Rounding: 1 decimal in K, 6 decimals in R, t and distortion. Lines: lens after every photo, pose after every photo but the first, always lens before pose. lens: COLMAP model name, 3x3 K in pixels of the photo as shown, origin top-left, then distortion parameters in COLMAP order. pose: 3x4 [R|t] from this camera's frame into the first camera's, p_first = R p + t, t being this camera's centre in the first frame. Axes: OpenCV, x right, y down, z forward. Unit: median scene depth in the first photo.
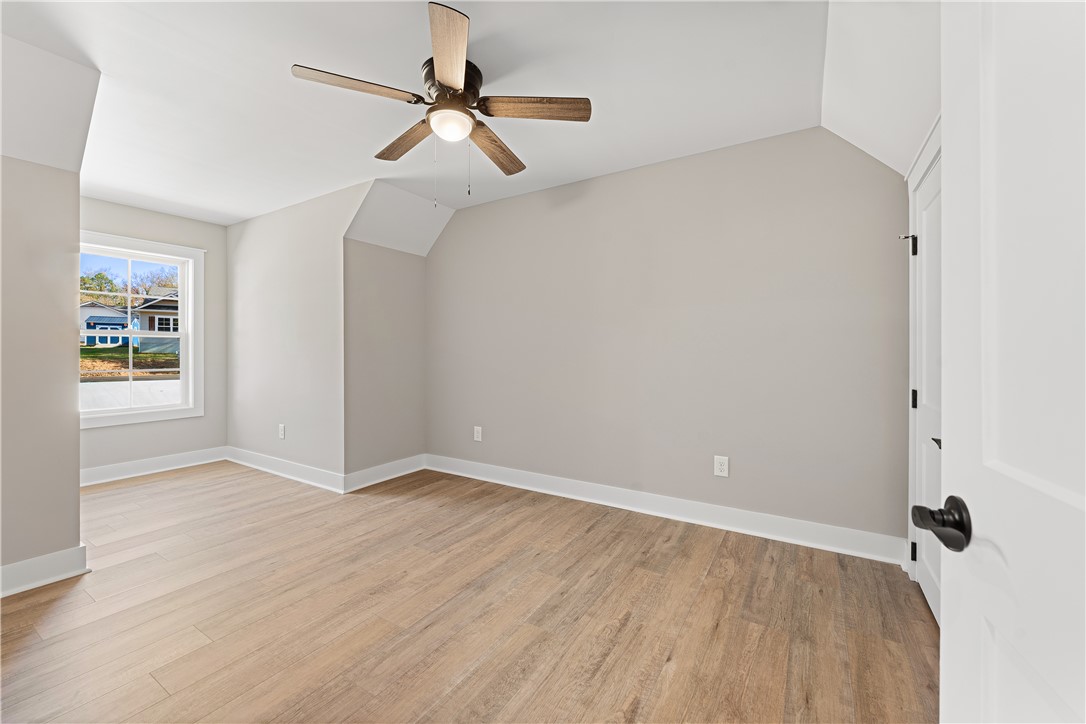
lens RADIAL K [[435.9, 0, 539.0], [0, 435.9, 351.7], [0, 0, 1]] dist [-0.001517, -0.000361]
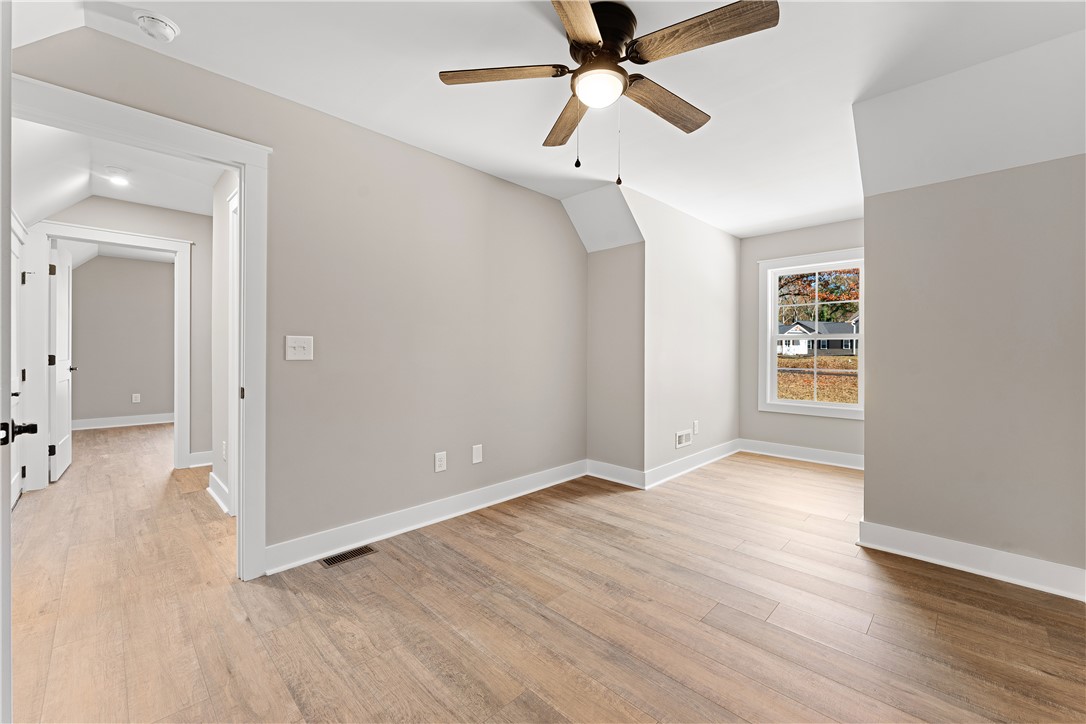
lens RADIAL K [[435.9, 0, 539.0], [0, 435.9, 351.7], [0, 0, 1]] dist [-0.001517, -0.000361]
pose [[-0.224221, -0.000537, -0.974538, 0.687780], [-0.005038, 0.999987, 0.000608, 0.001336], [0.974525, 0.005046, -0.224221, 1.109404]]
